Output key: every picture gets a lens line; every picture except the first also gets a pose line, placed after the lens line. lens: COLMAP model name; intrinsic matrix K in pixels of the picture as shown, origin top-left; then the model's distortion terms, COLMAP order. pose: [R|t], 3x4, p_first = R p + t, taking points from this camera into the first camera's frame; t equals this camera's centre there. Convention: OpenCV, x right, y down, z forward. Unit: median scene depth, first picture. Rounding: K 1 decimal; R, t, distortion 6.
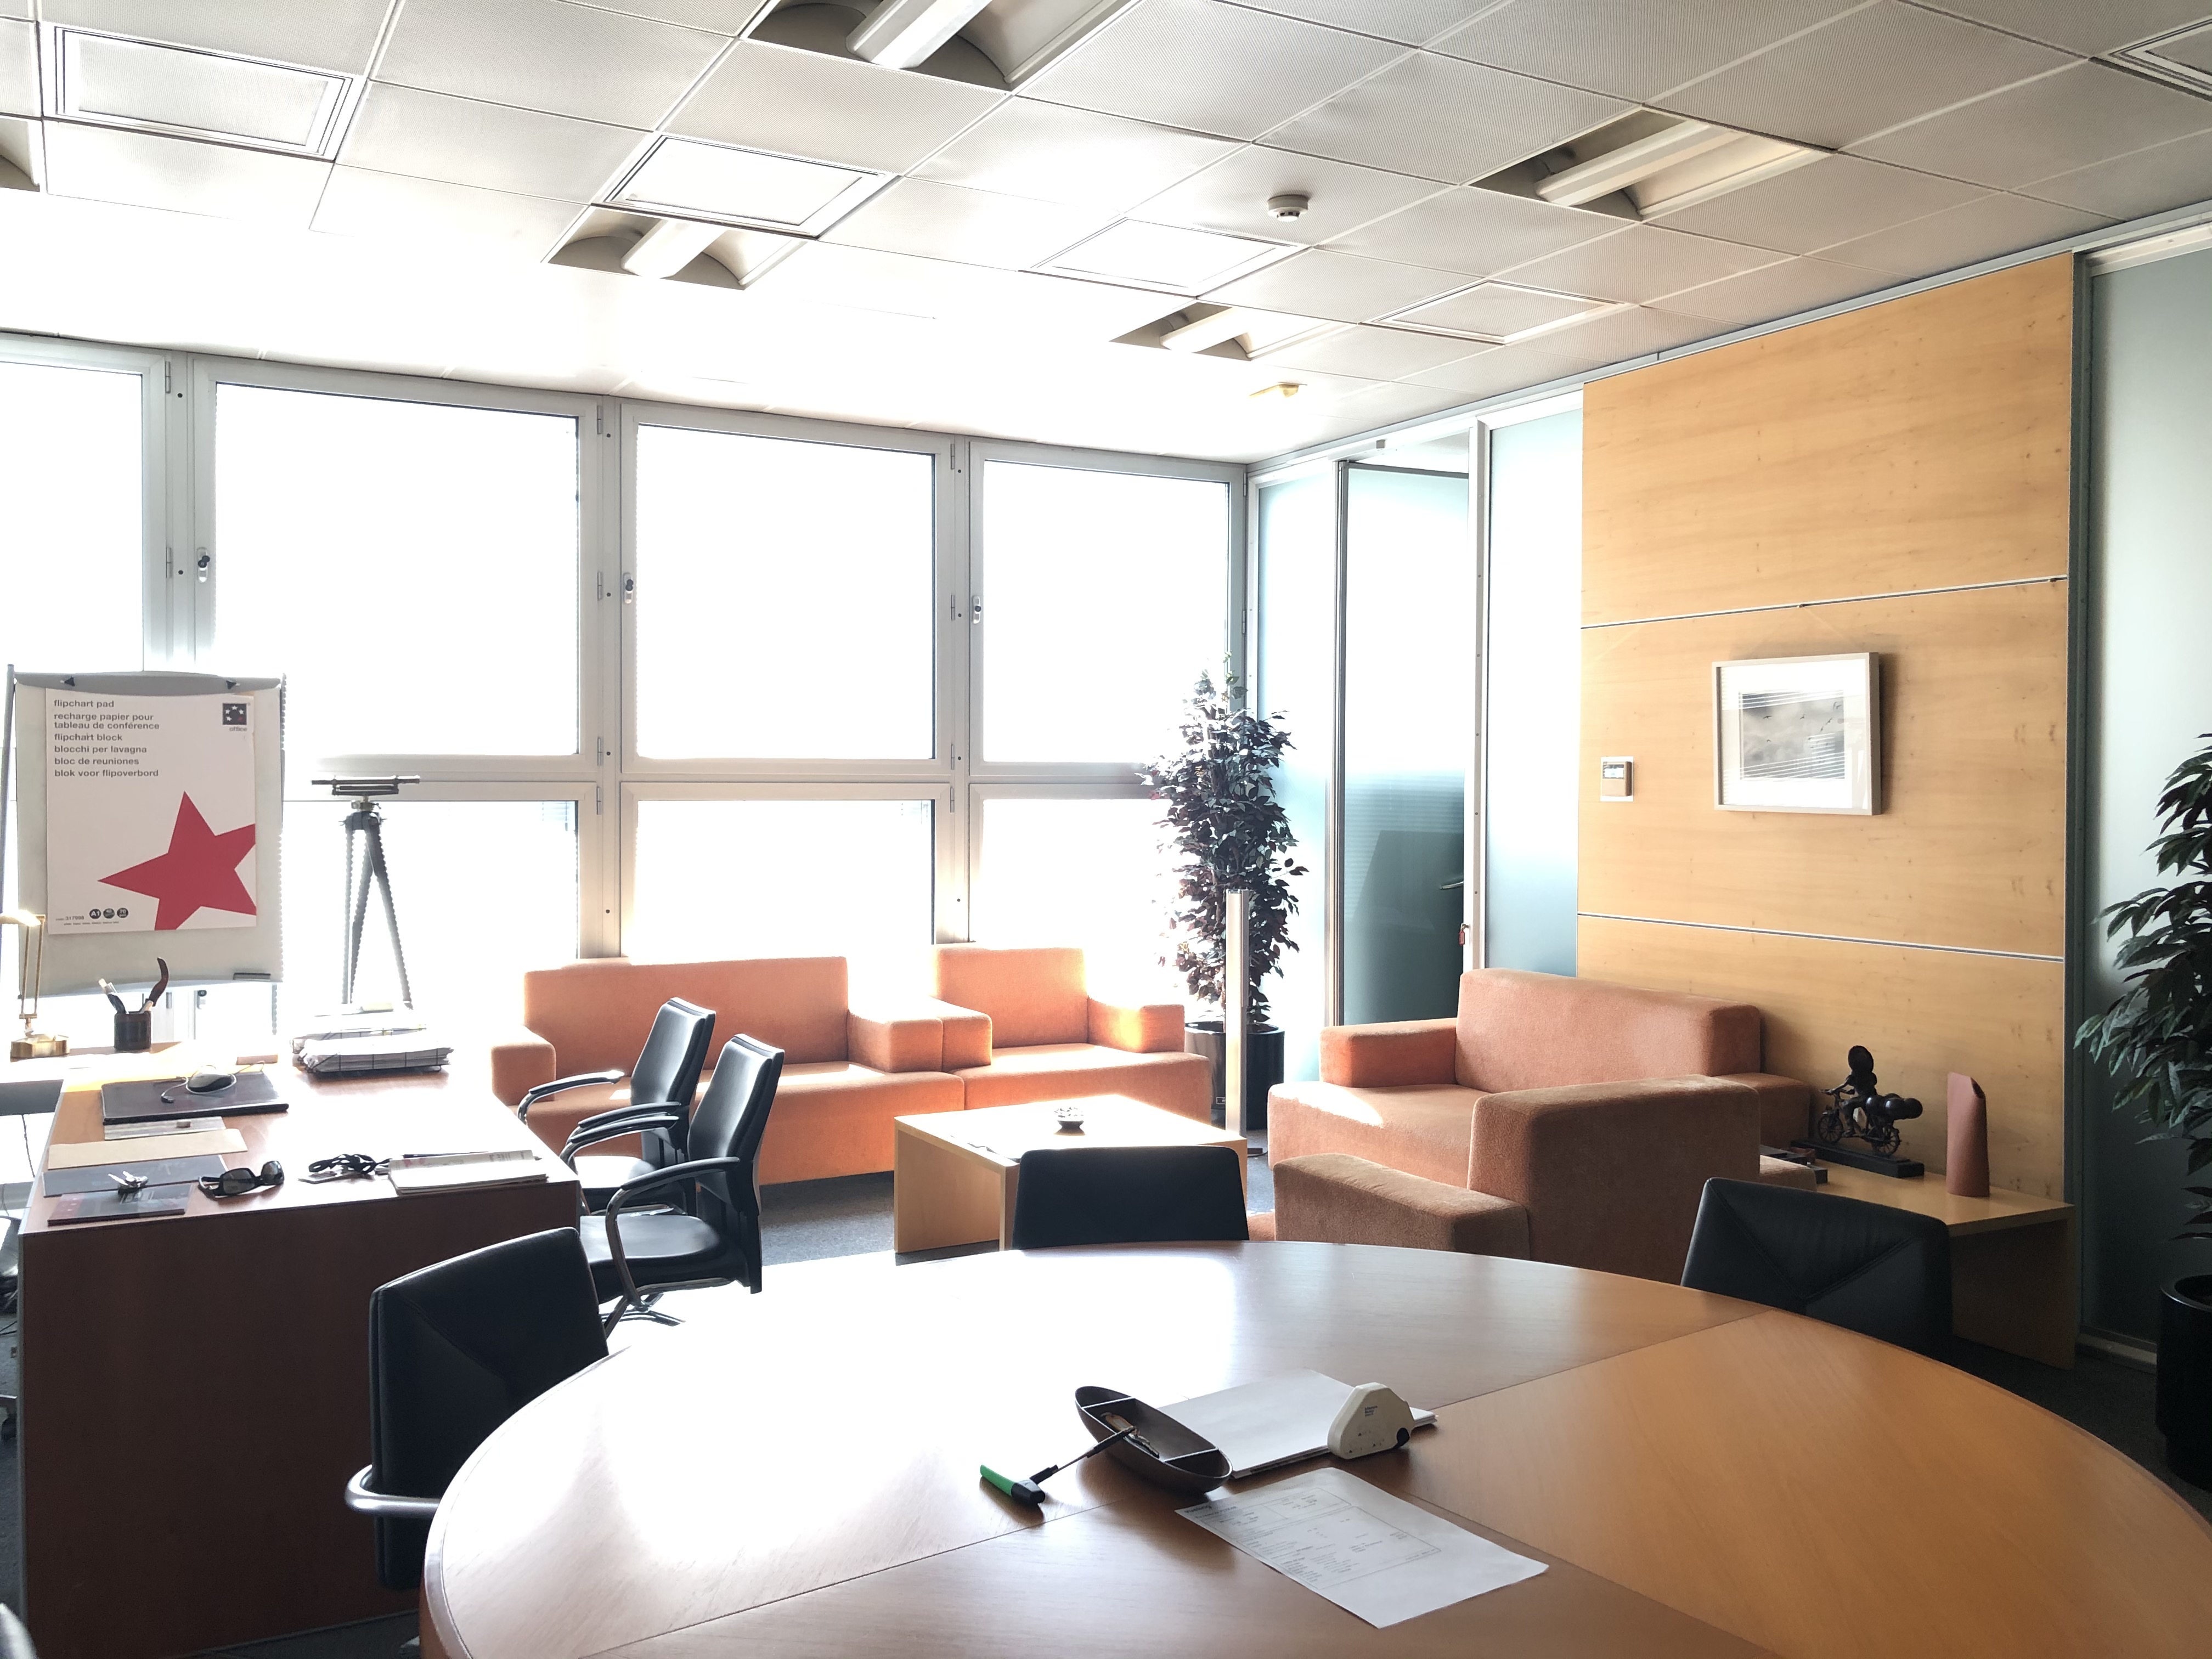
lens RADIAL K [[1821.7, 0, 1111.0], [0, 1821.7, 816.4], [0, 0, 1]] dist [0.025394, -0.035046]
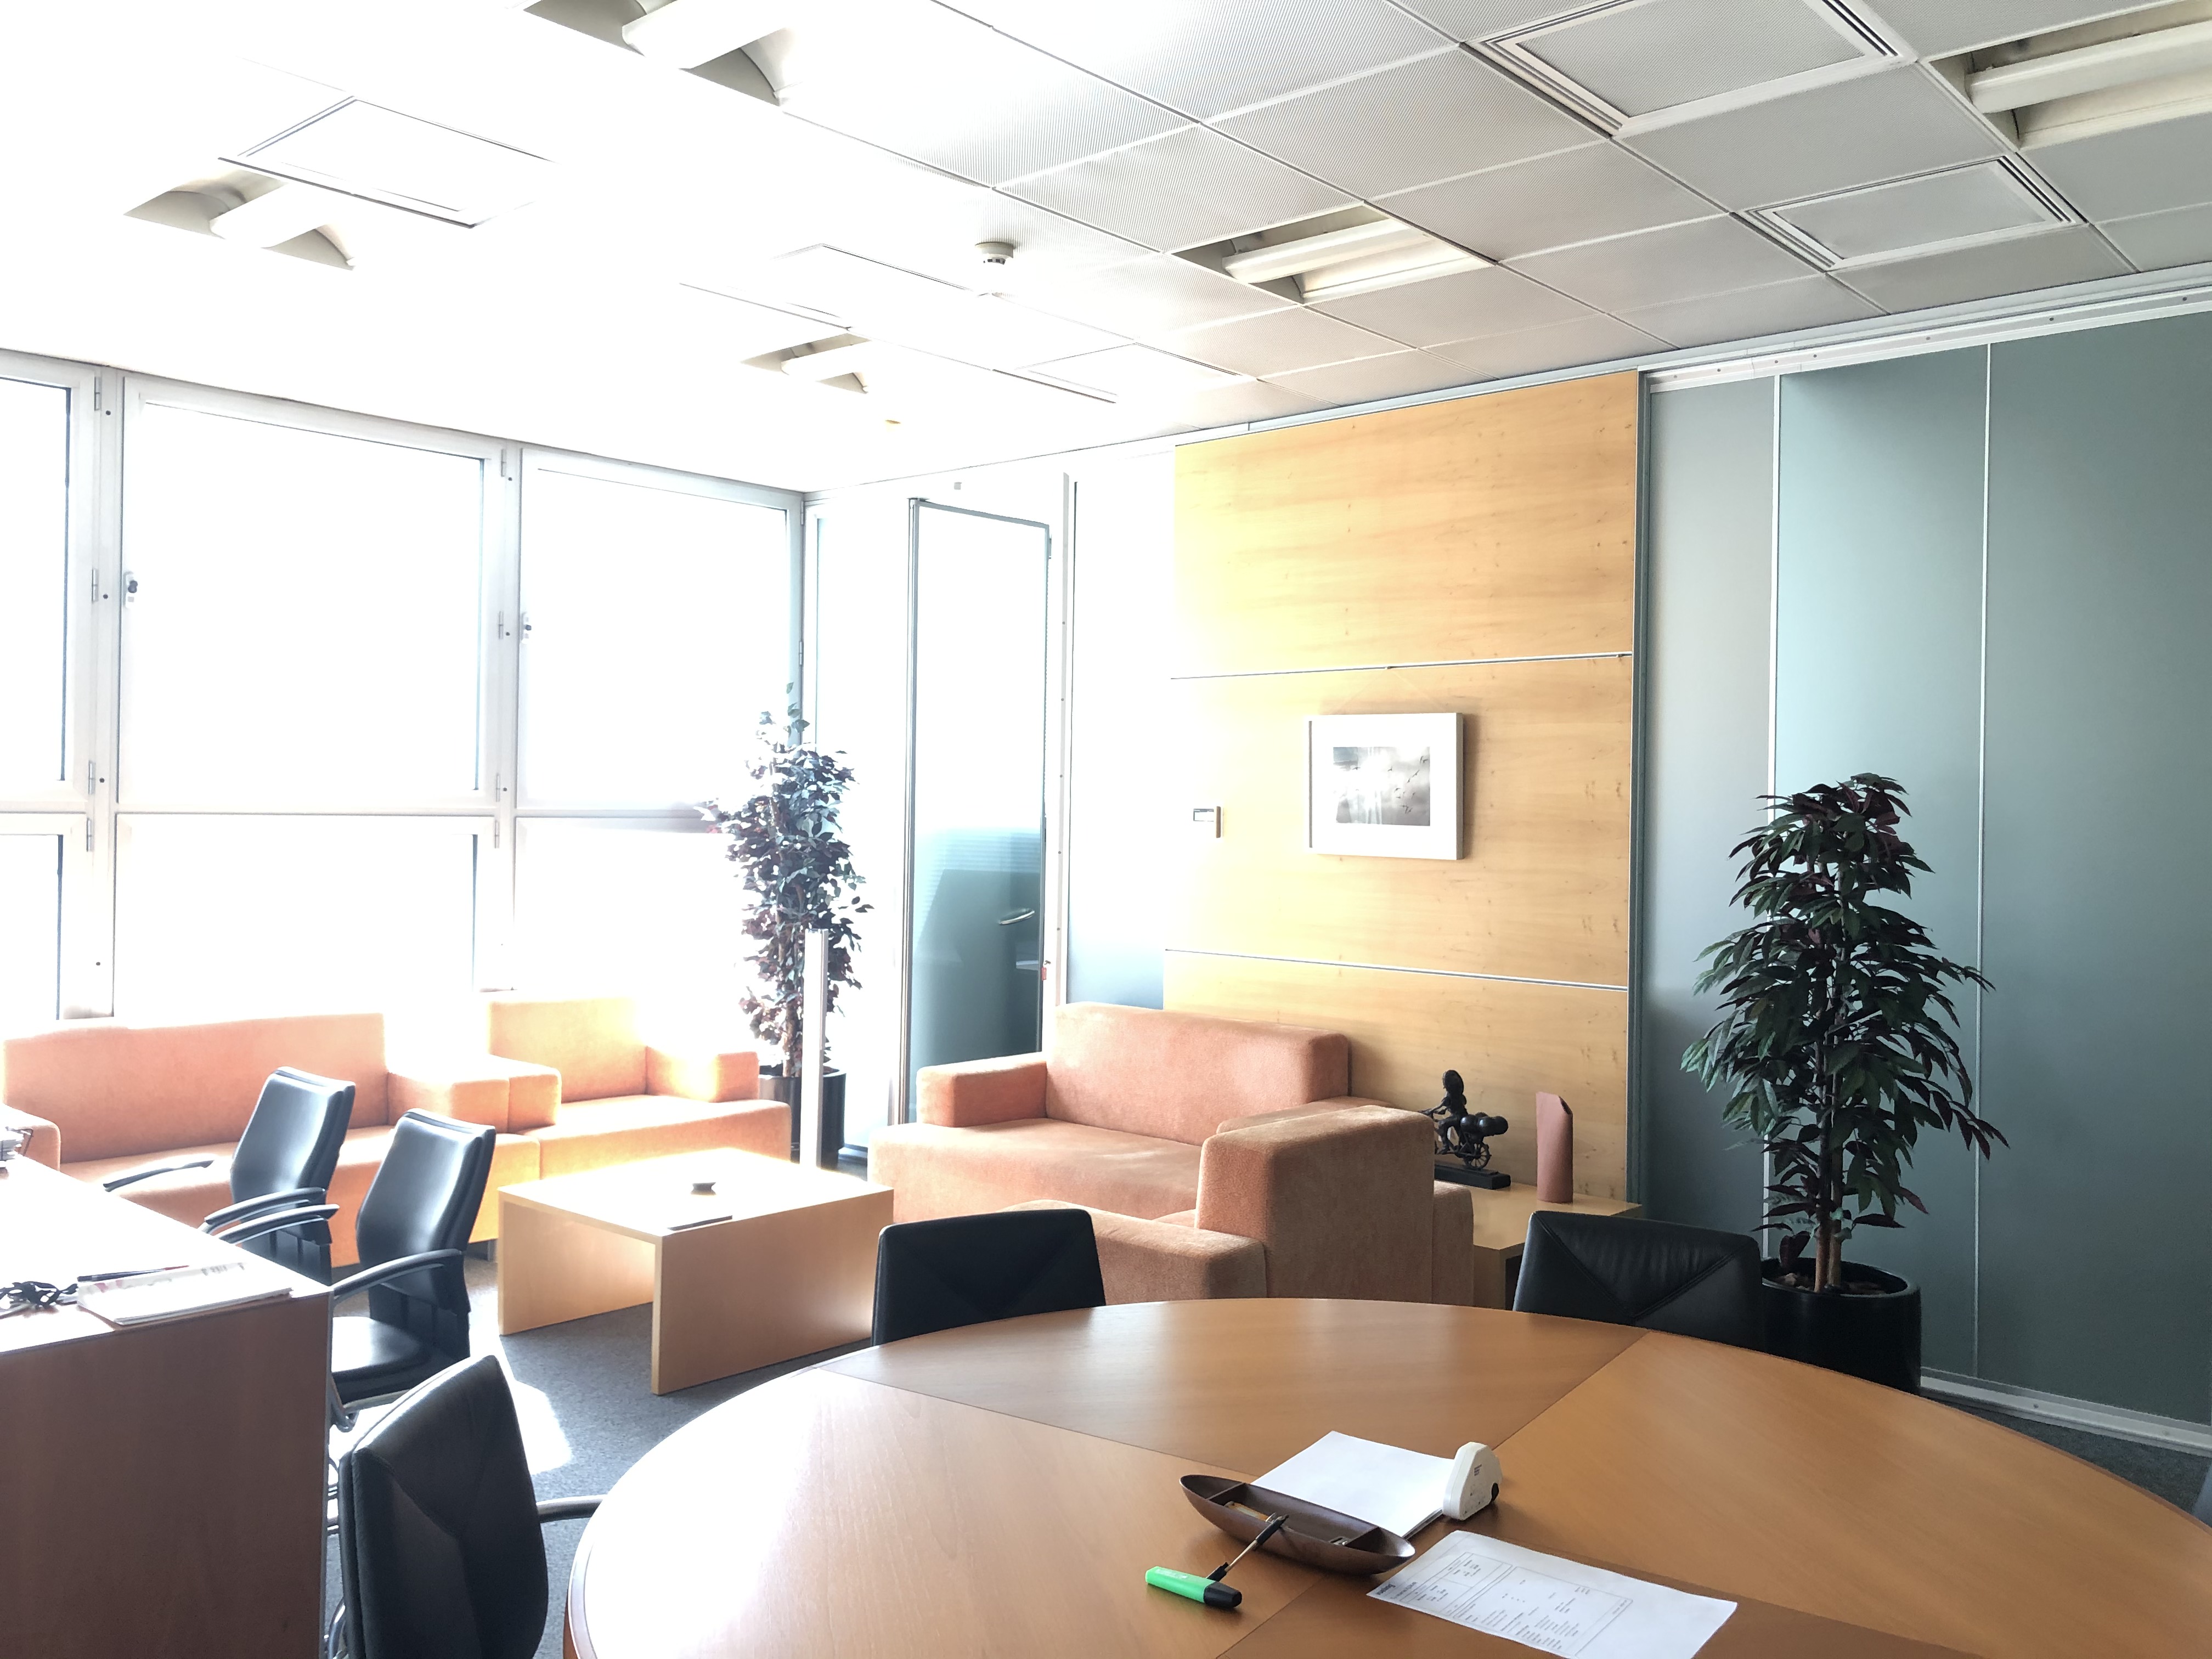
lens RADIAL K [[1821.7, 0, 1111.0], [0, 1821.7, 816.4], [0, 0, 1]] dist [0.025394, -0.035046]
pose [[0.940454, 0.010078, 0.339771, -0.148987], [-0.005879, 0.999893, -0.013384, -0.010612], [-0.339870, 0.010589, 0.940413, 0.035078]]
